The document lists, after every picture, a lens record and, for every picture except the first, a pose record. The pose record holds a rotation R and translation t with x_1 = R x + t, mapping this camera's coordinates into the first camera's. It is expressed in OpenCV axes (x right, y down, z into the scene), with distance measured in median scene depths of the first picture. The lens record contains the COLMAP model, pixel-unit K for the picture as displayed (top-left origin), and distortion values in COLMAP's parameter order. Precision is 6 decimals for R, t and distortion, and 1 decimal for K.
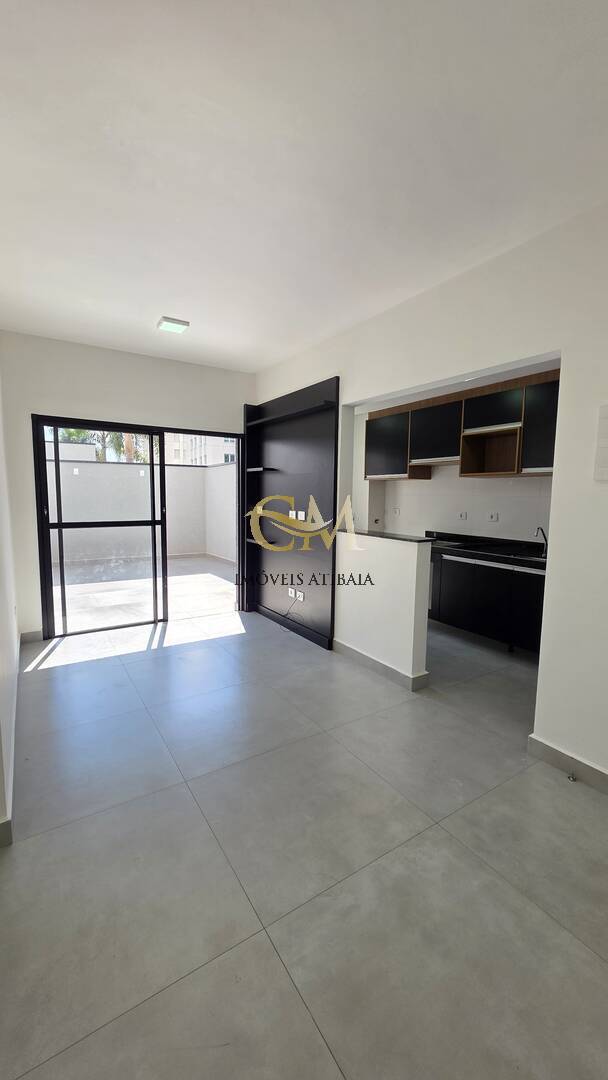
lens RADIAL K [[428.7, 0, 310.5], [0, 428.7, 535.9], [0, 0, 1]] dist [-0.000099, 0.002143]
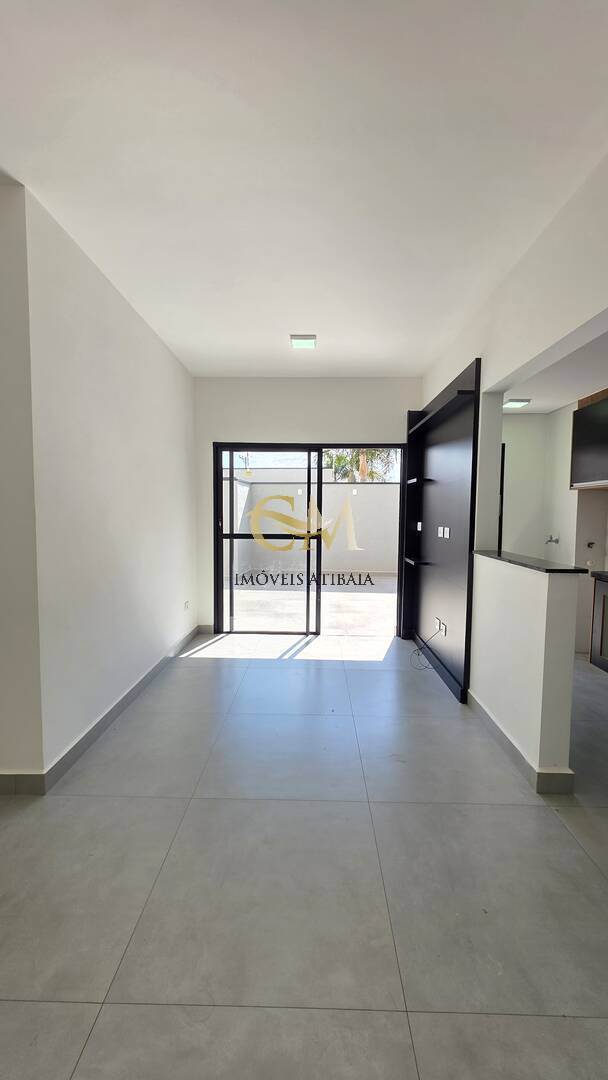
lens RADIAL K [[428.7, 0, 305.7], [0, 428.7, 538.3], [0, 0, 1]] dist [-0.000099, 0.002143]
pose [[0.827016, 0.032697, -0.561227, 0.225759], [-0.053753, 0.998332, -0.021047, -0.004895], [0.559603, 0.047573, 0.827394, 0.157527]]
